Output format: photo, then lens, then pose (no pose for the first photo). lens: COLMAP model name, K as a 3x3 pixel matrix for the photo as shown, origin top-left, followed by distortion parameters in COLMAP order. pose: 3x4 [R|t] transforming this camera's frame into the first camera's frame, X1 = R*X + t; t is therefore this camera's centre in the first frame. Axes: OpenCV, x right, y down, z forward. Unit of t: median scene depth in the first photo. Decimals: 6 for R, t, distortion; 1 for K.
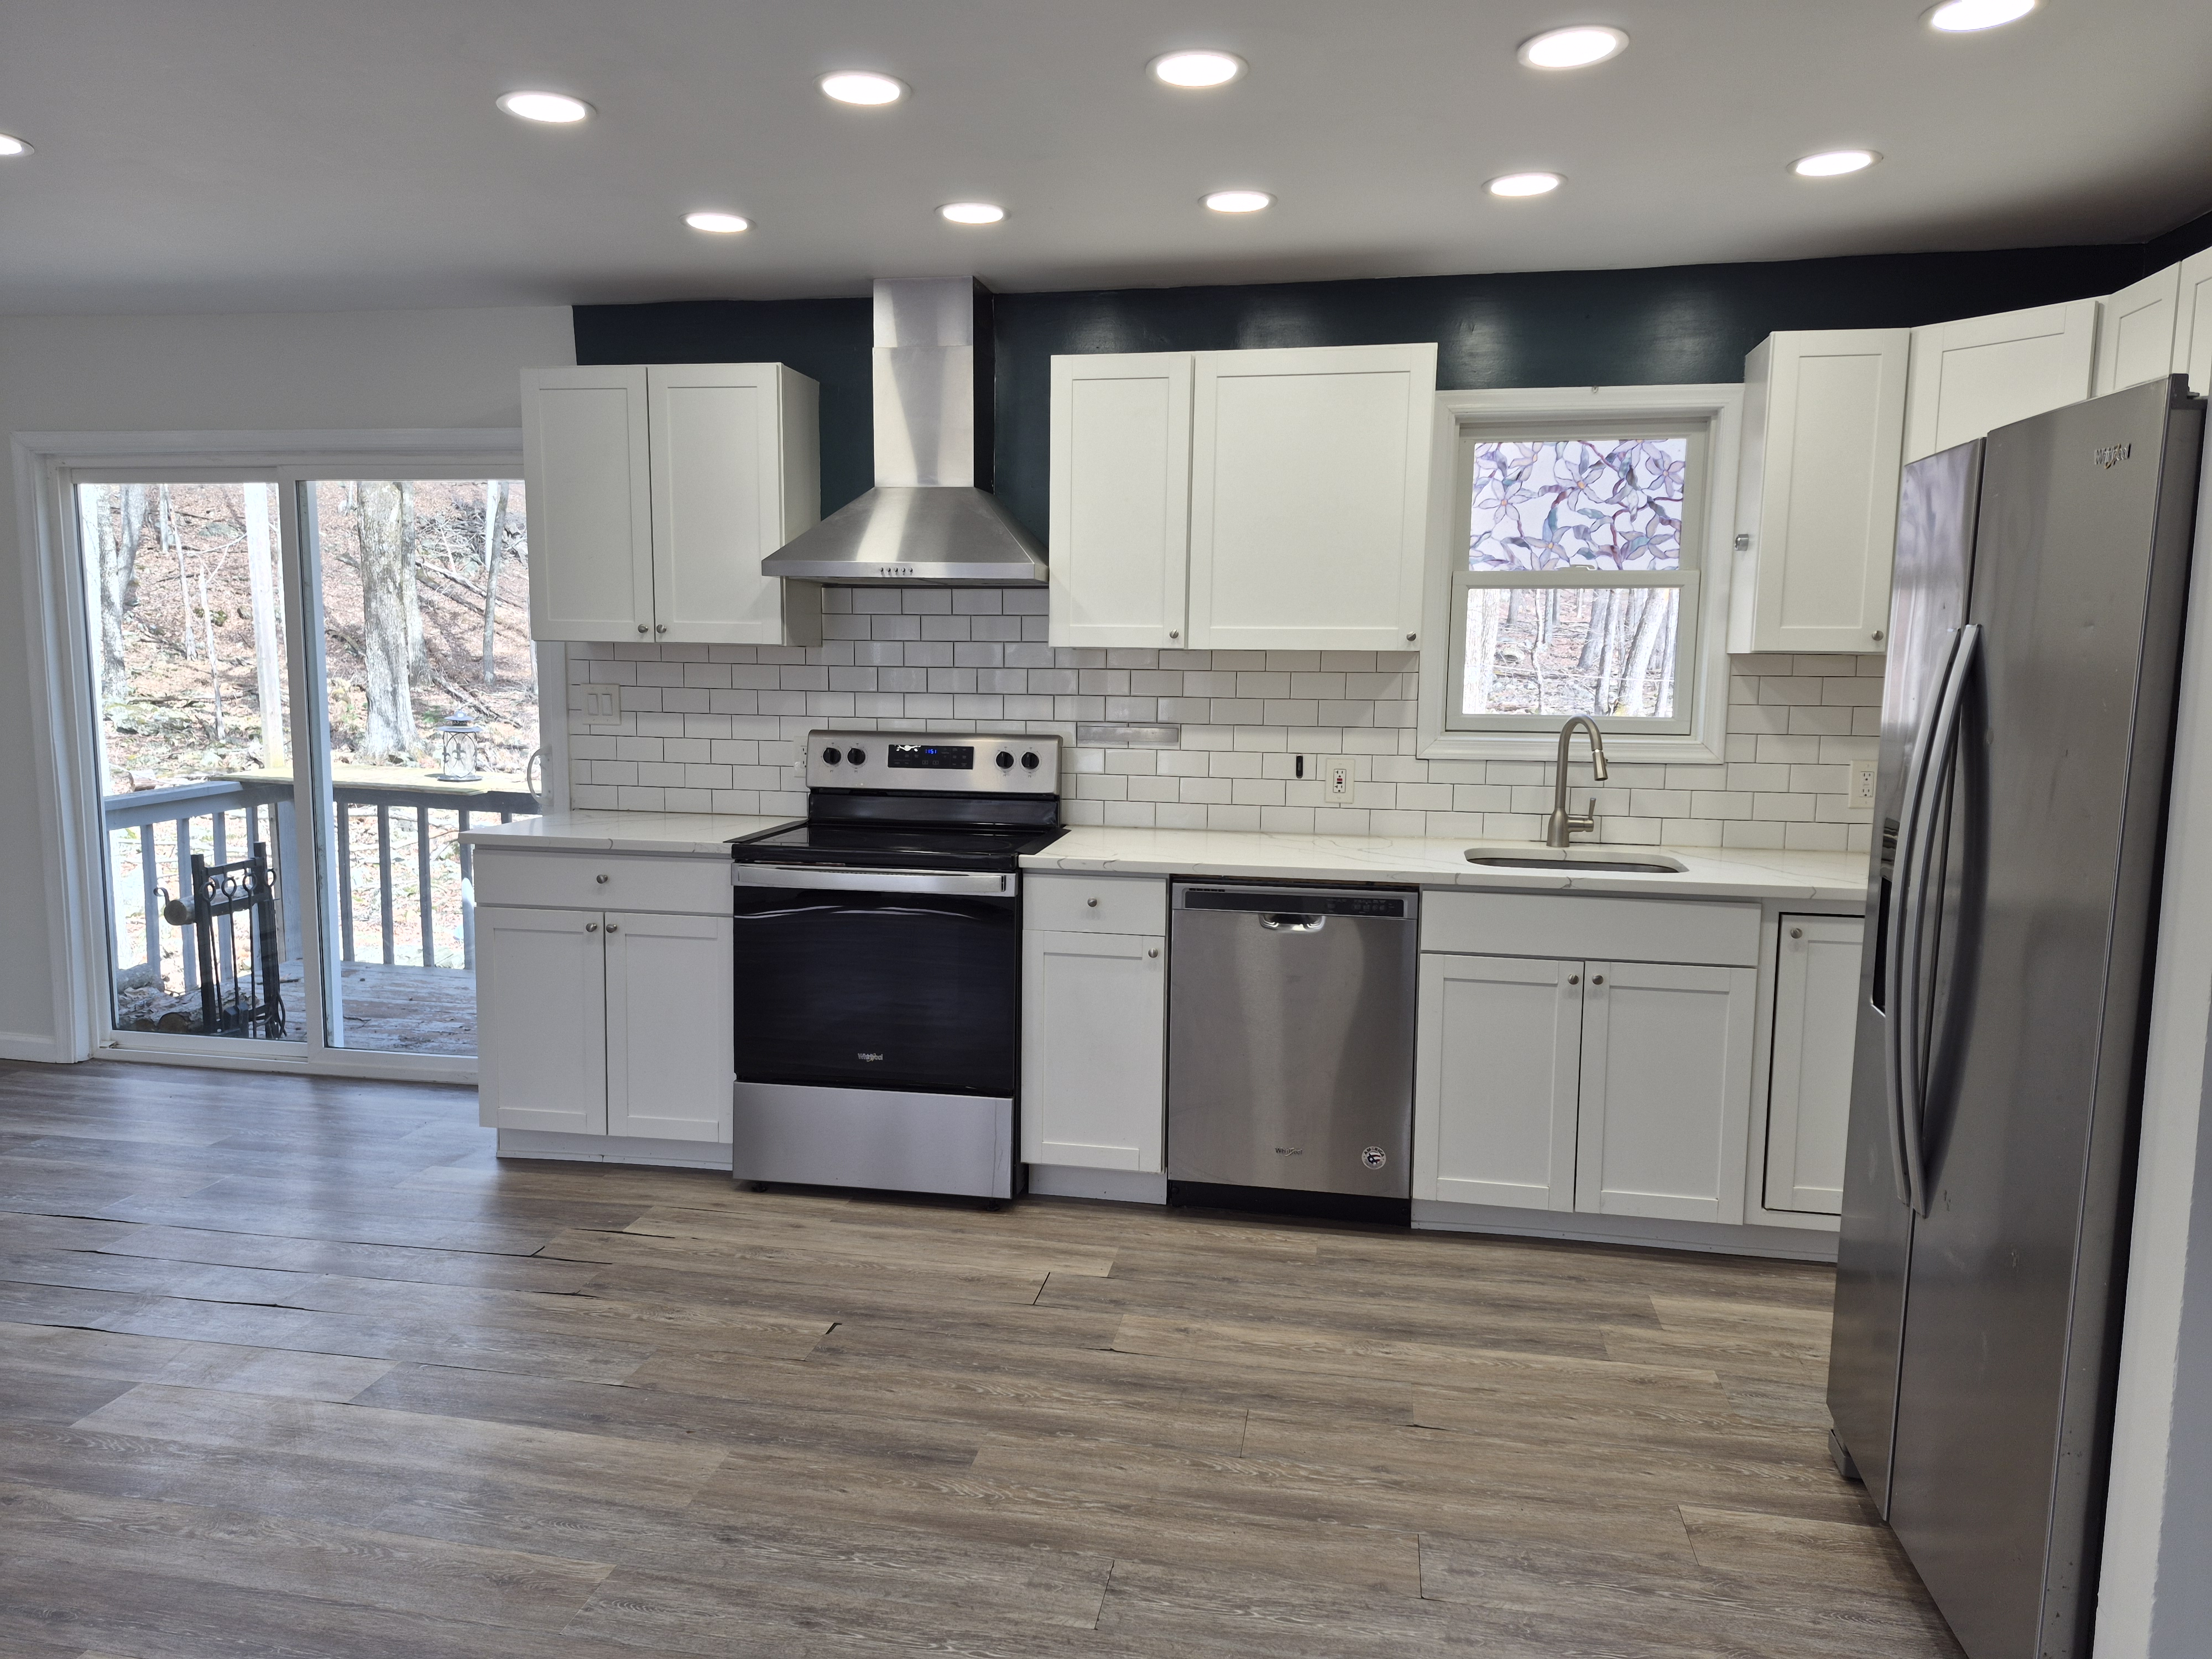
lens RADIAL K [[1518.5, 0, 1106.0], [0, 1518.5, 829.5], [0, 0, 1]] dist [0.045679, -0.000615]
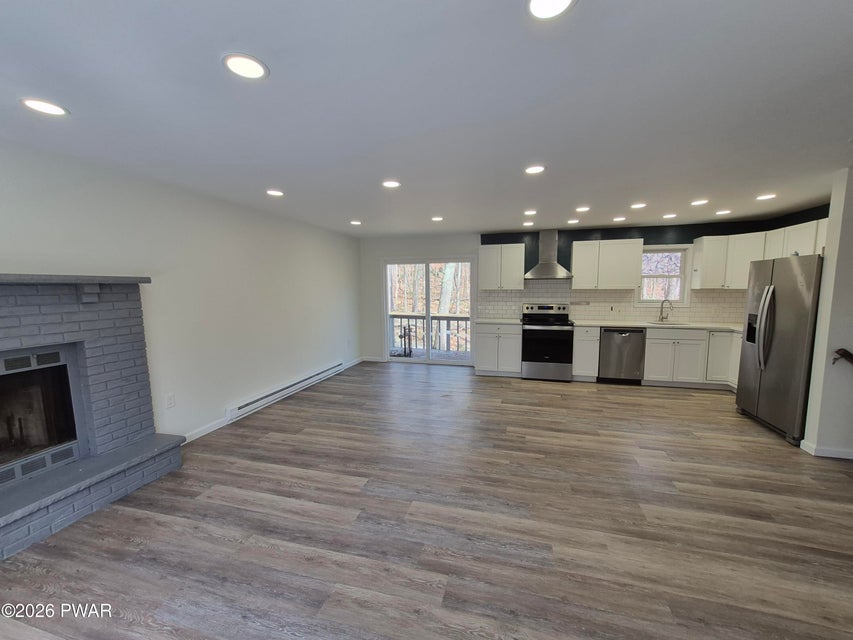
lens RADIAL K [[331.7, 0, 437.0], [0, 331.7, 322.1], [0, 0, 1]] dist [-0.000124, -0.000149]
pose [[0.997764, -0.009699, -0.066124, -0.489413], [0.008705, 0.999845, -0.015307, 0.025342], [0.066262, 0.014697, 0.997694, -0.344801]]
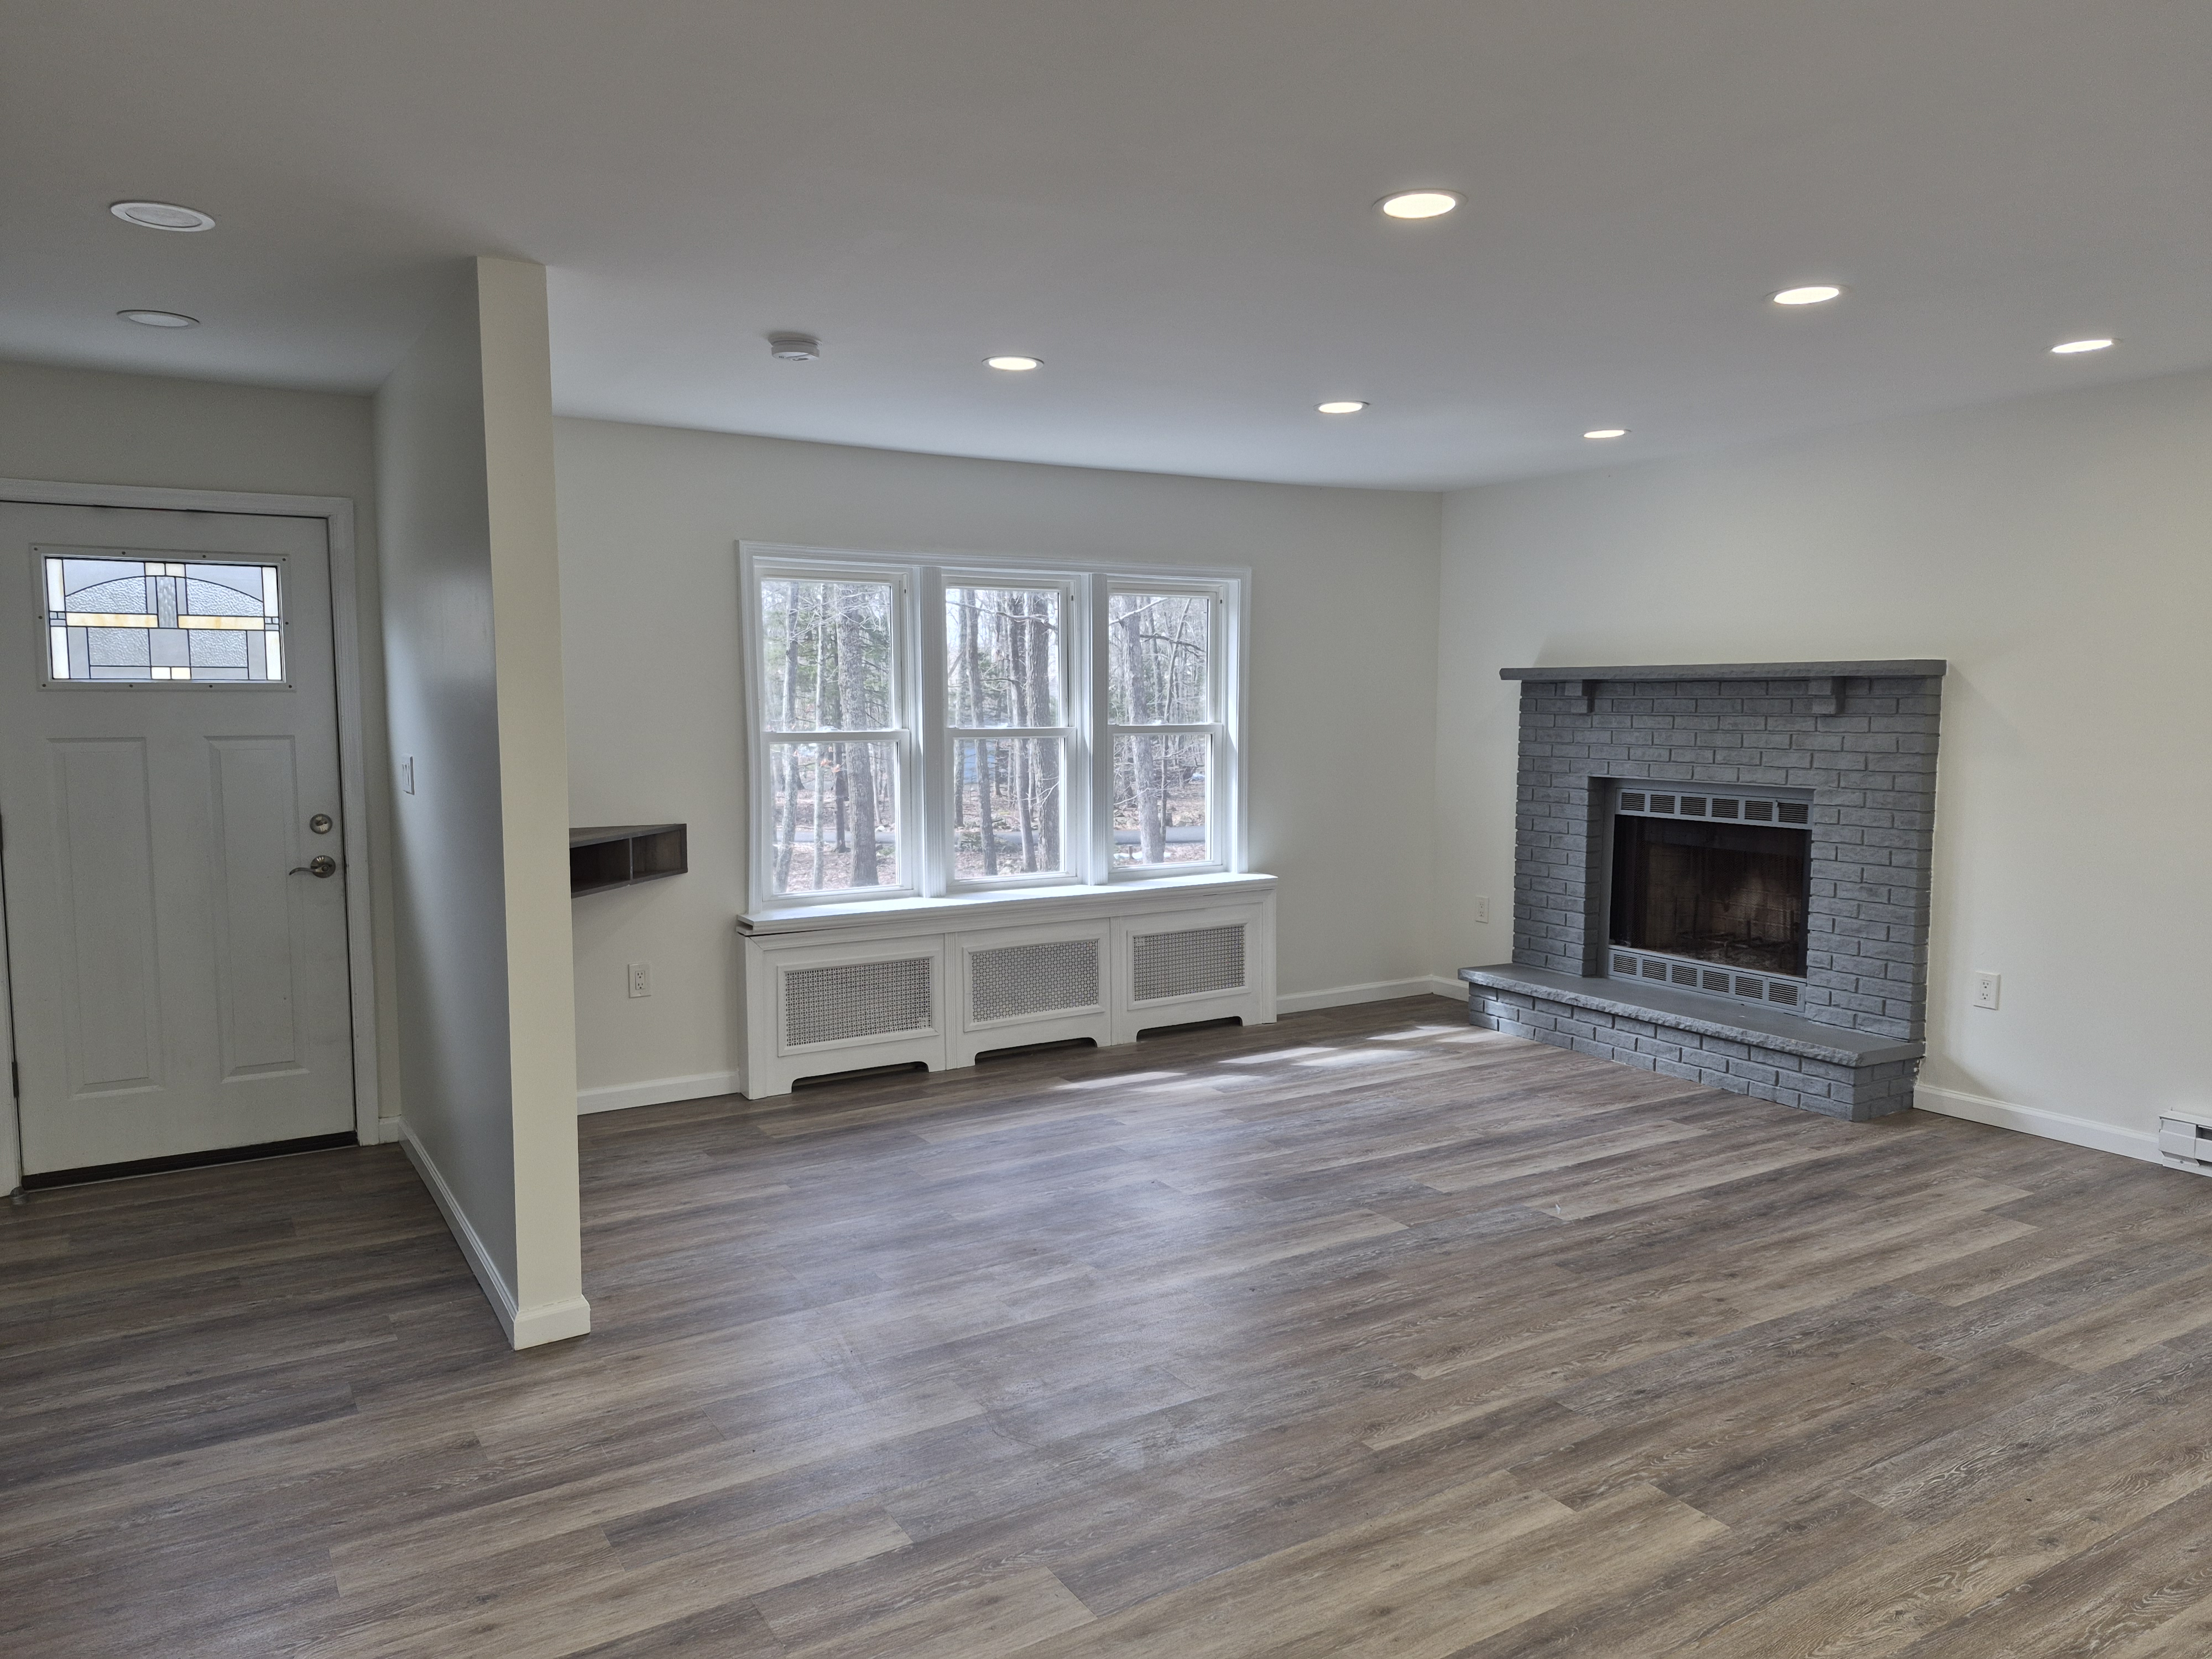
lens RADIAL K [[1518.5, 0, 1106.0], [0, 1518.5, 829.5], [0, 0, 1]] dist [0.045679, -0.000615]
pose [[-0.728652, 0.056356, -0.682561, 0.287208], [-0.085360, 0.981365, 0.172152, -0.107928], [0.679543, 0.183703, -0.710263, 0.787924]]
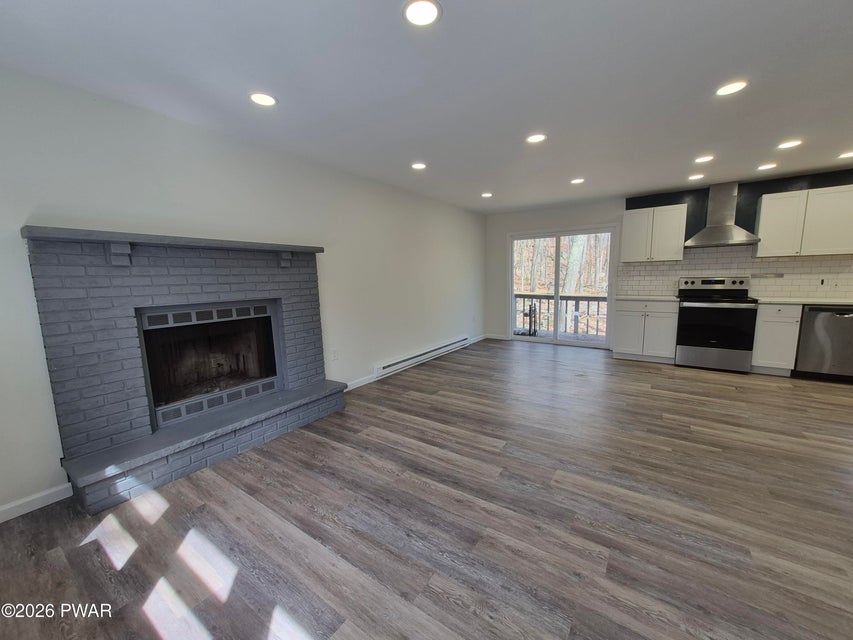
lens RADIAL K [[332.1, 0, 438.0], [0, 332.1, 321.5], [0, 0, 1]] dist [0.003062, 0.000411]
pose [[0.920875, 0.025582, -0.389017, -0.546231], [-0.018503, 0.999588, 0.021934, 0.075717], [0.389418, -0.013000, 0.920969, -0.344134]]
